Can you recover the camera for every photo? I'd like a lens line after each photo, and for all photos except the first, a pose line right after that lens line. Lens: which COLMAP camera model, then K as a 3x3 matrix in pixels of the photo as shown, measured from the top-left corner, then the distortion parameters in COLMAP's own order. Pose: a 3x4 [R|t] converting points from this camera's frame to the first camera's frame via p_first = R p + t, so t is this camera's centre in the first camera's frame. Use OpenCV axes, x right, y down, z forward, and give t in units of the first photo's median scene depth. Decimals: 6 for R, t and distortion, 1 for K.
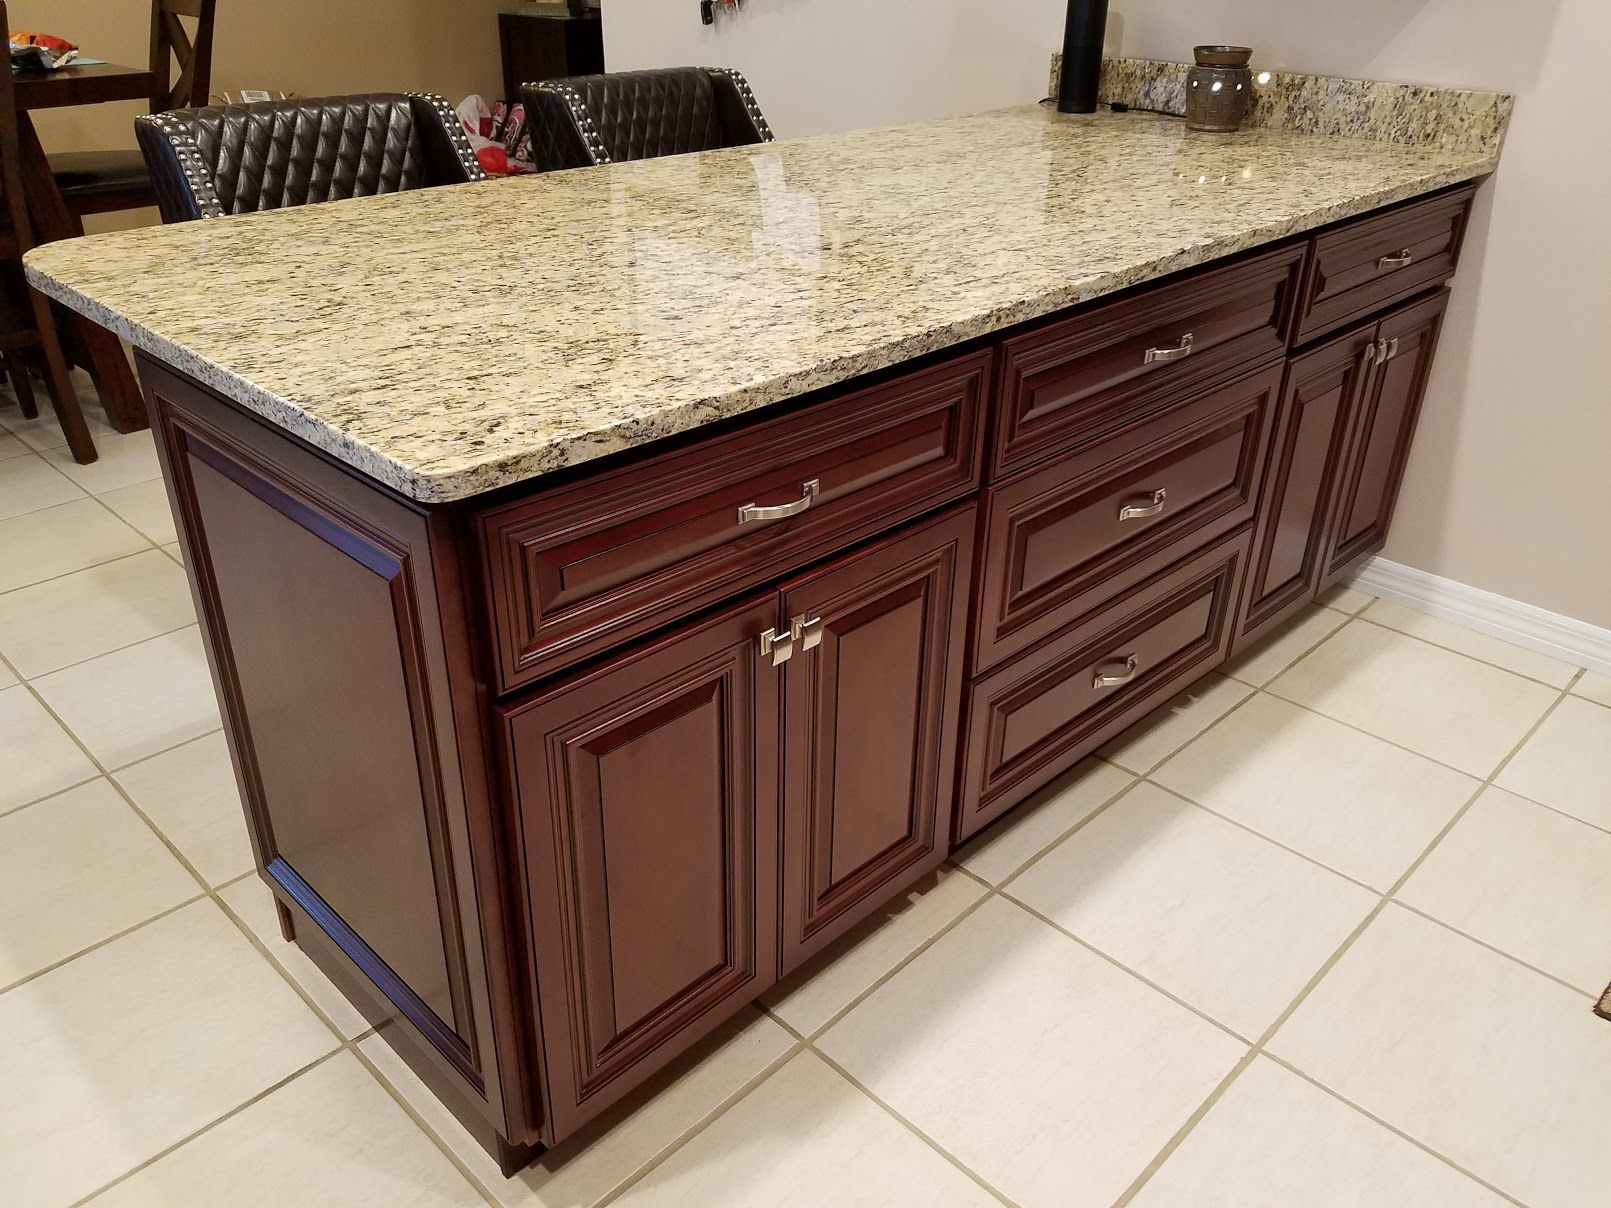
lens RADIAL K [[1247.8, 0, 803.7], [0, 1247.8, 622.9], [0, 0, 1]] dist [0.168420, -0.269860]
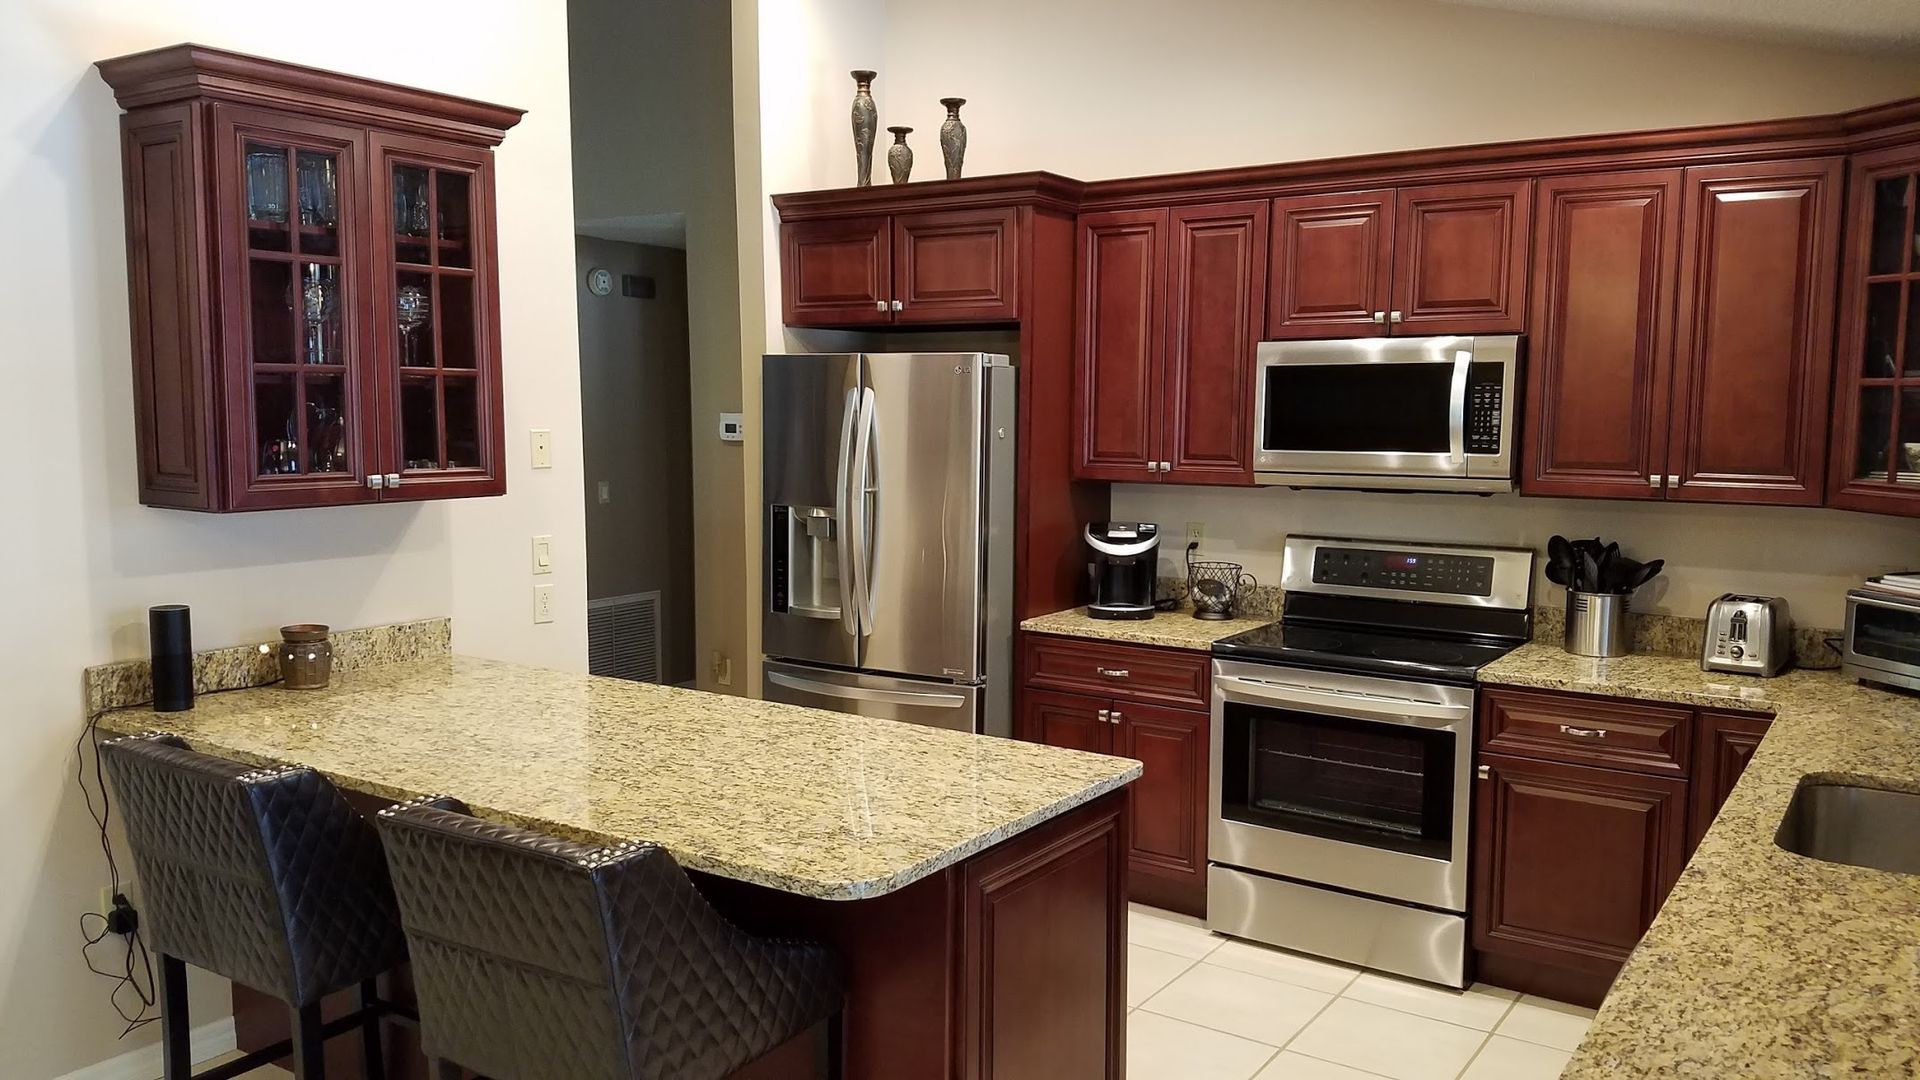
lens RADIAL K [[1454.0, 0, 960.0], [0, 1454.0, 540.0], [0, 0, 1]] dist [0.101978, -0.002027]
pose [[-0.190851, -0.111599, 0.975255, -1.894561], [0.464899, 0.864751, 0.189932, -0.768862], [-0.864549, 0.489644, -0.113156, 0.851965]]
